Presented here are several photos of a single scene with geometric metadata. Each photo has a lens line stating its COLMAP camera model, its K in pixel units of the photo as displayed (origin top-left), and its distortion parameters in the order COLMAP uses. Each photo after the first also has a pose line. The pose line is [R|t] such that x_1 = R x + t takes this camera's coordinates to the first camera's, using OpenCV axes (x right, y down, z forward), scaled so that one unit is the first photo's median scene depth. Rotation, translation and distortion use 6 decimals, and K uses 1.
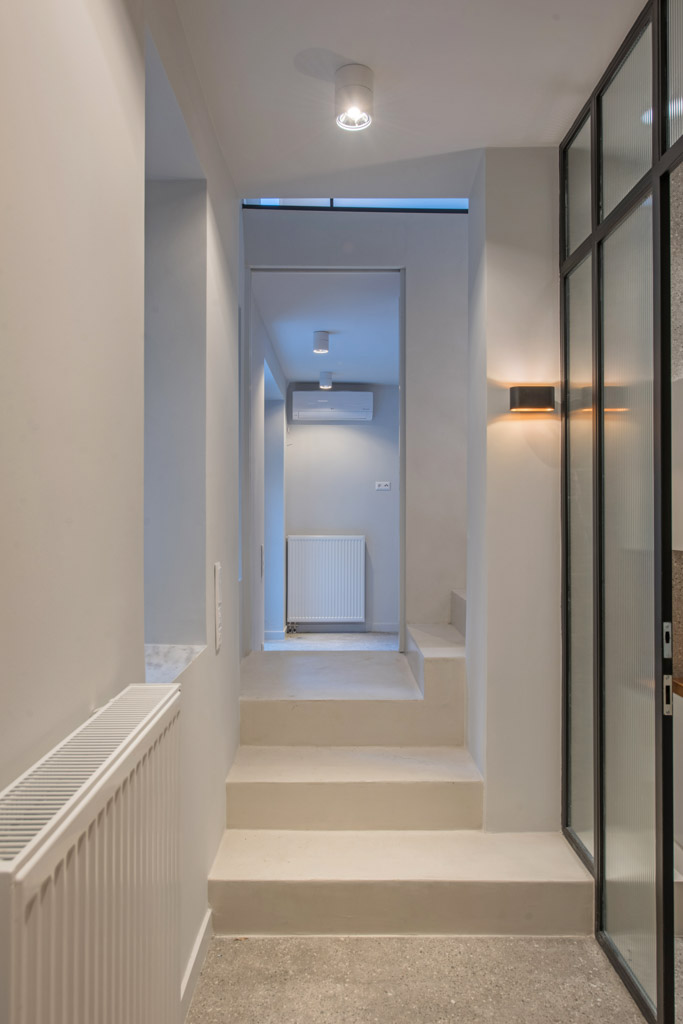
lens RADIAL K [[793.2, 0, 343.1], [0, 793.2, 506.5], [0, 0, 1]] dist [-0.010664, -0.002954]
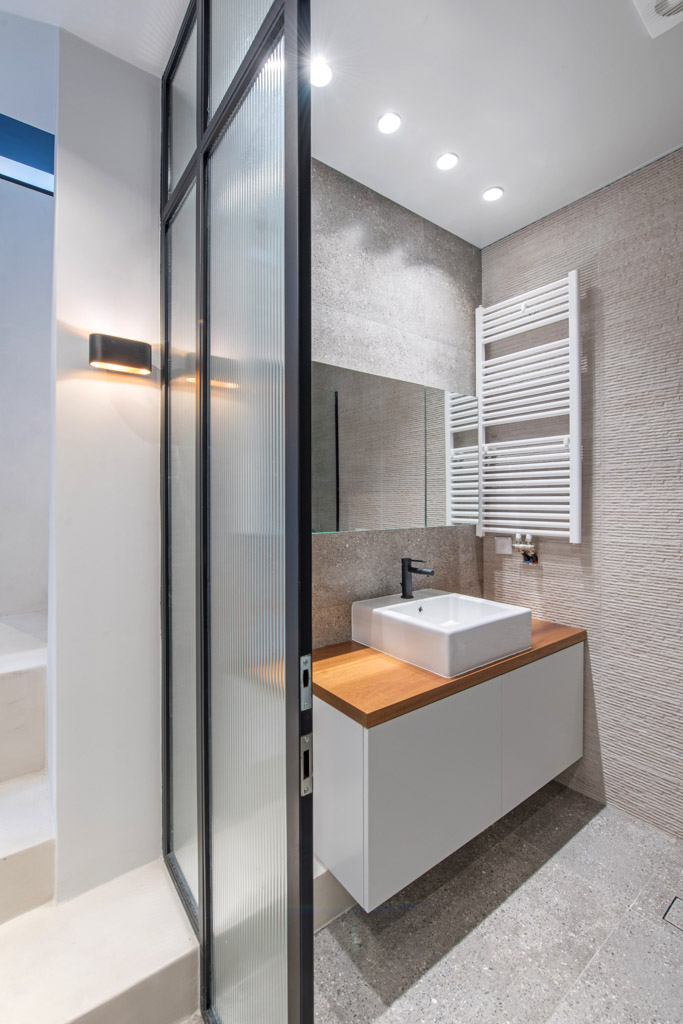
lens RADIAL K [[463.1, 0, 391.3], [0, 463.1, 501.0], [0, 0, 1]] dist [-0.004220, -0.001912]
pose [[0.775629, -0.000063, 0.631189, 0.149505], [-0.003380, 0.999985, 0.004253, 0.010952], [-0.631180, -0.005433, 0.775617, 0.442142]]
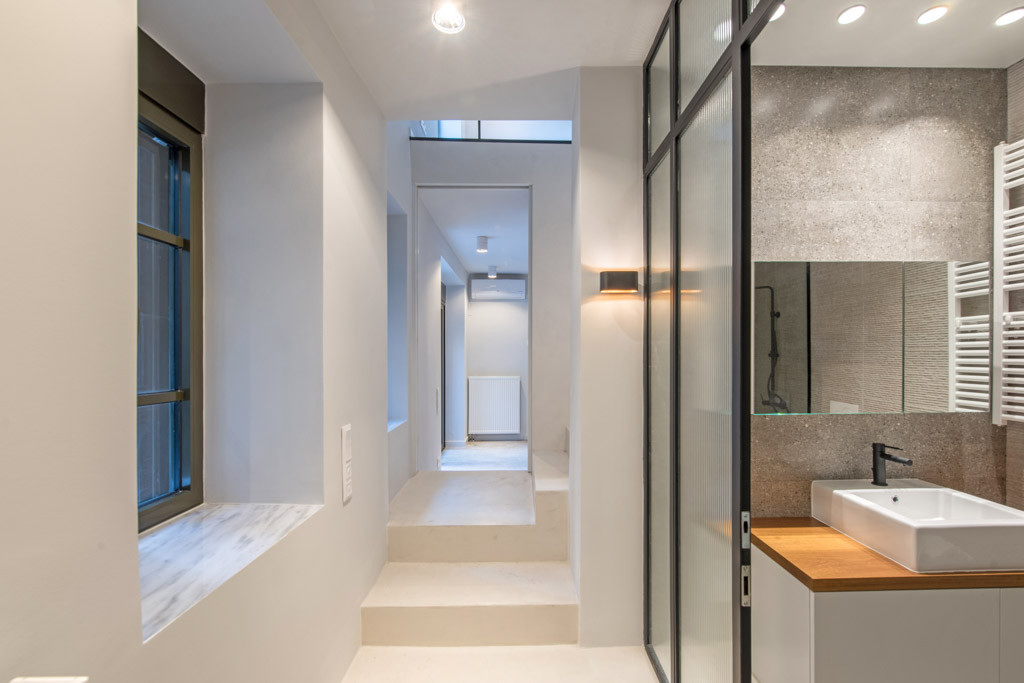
lens RADIAL K [[486.5, 0, 525.5], [0, 486.5, 359.8], [0, 0, 1]] dist [-0.008734, 0.003642]
pose [[0.999926, -0.002615, 0.011887, 0.090334], [0.002408, 0.999846, 0.017405, -0.033523], [-0.011930, -0.017375, 0.999778, 0.278493]]
